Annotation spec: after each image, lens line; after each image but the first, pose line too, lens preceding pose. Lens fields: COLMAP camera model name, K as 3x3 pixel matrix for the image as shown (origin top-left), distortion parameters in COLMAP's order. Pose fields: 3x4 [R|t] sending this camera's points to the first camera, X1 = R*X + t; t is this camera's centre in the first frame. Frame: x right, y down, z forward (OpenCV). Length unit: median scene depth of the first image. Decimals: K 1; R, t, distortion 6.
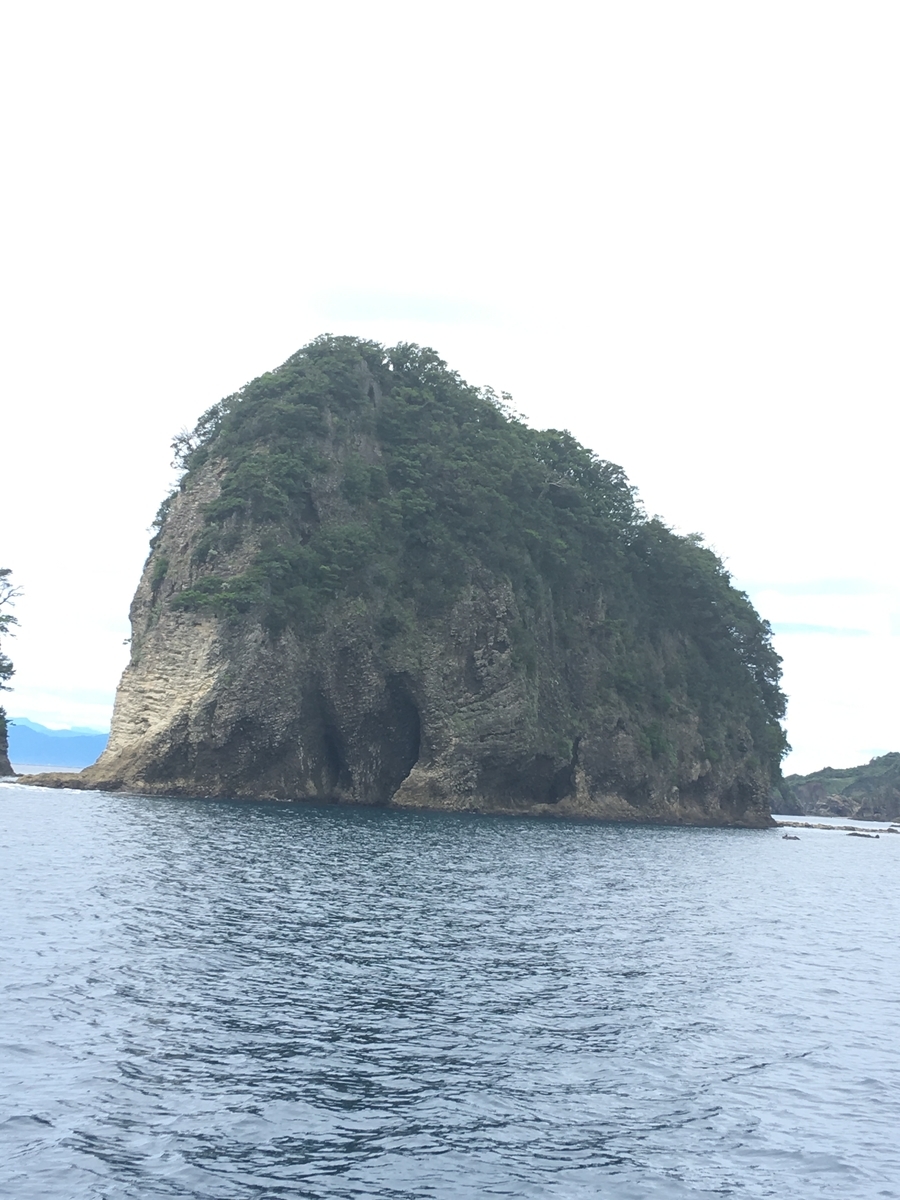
lens RADIAL K [[1859.4, 0, 450.0], [0, 1859.4, 600.0], [0, 0, 1]] dist [0.017068, 0.016551]
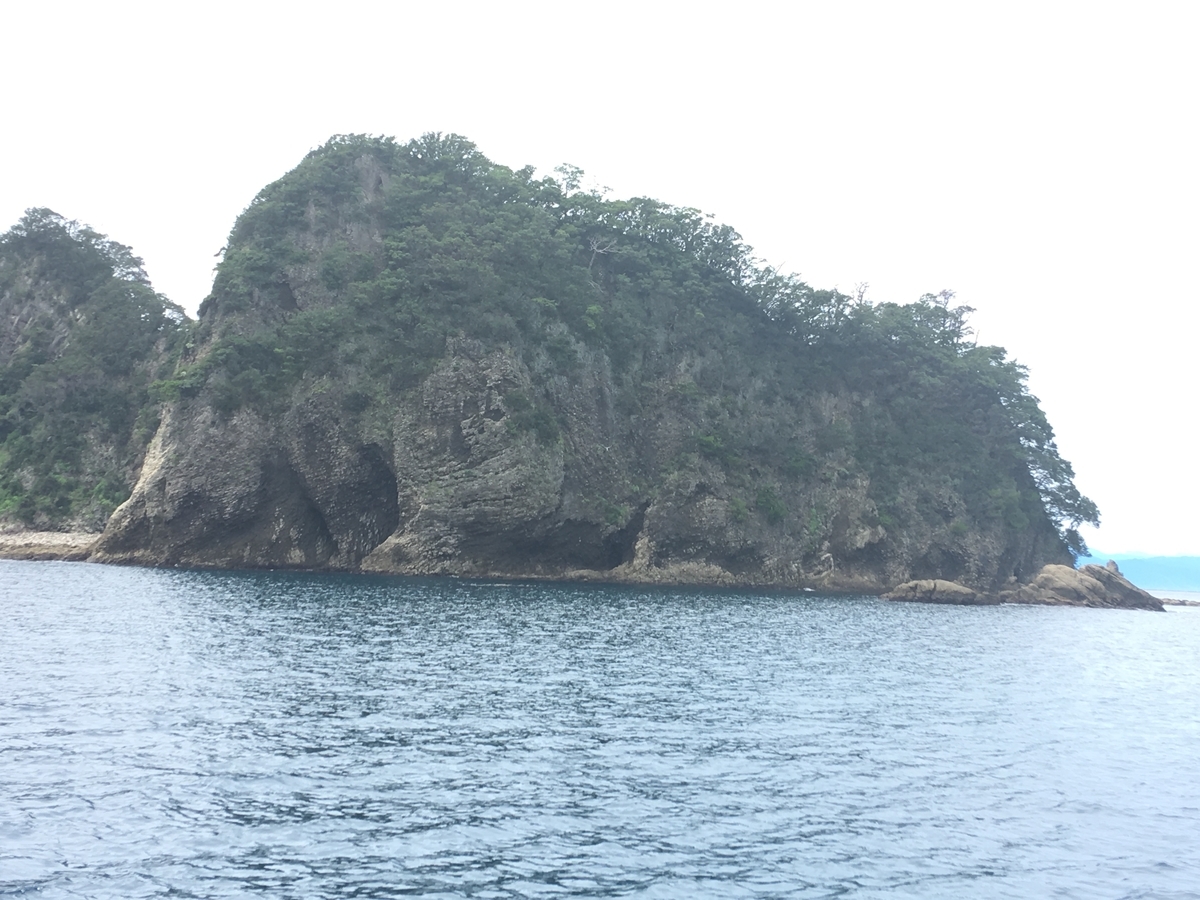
lens RADIAL K [[1732.6, 0, 599.7], [0, 1732.6, 427.4], [0, 0, 1]] dist [0.034558, 0.037766]
pose [[0.876938, -0.068344, -0.475720, 0.558549], [0.064516, 0.997618, -0.024394, 0.062178], [0.476254, -0.009299, 0.879258, 0.205065]]
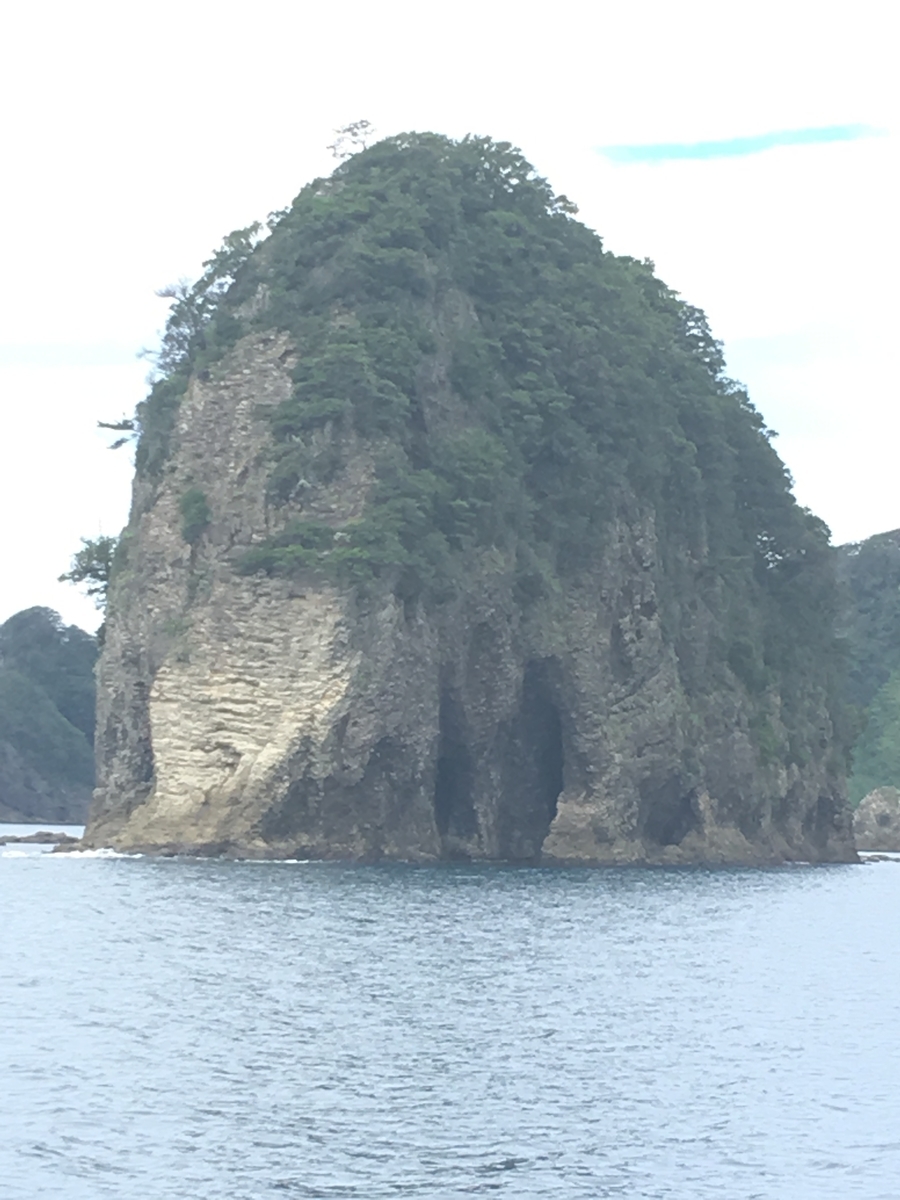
lens RADIAL K [[3958.8, 0, 450.0], [0, 3958.8, 600.0], [0, 0, 1]] dist [-0.064093, -0.331573]
pose [[0.956820, -0.024357, 0.289659, -0.468505], [0.007811, 0.998278, 0.058142, -0.063582], [-0.290577, -0.053369, 0.955362, -0.328751]]
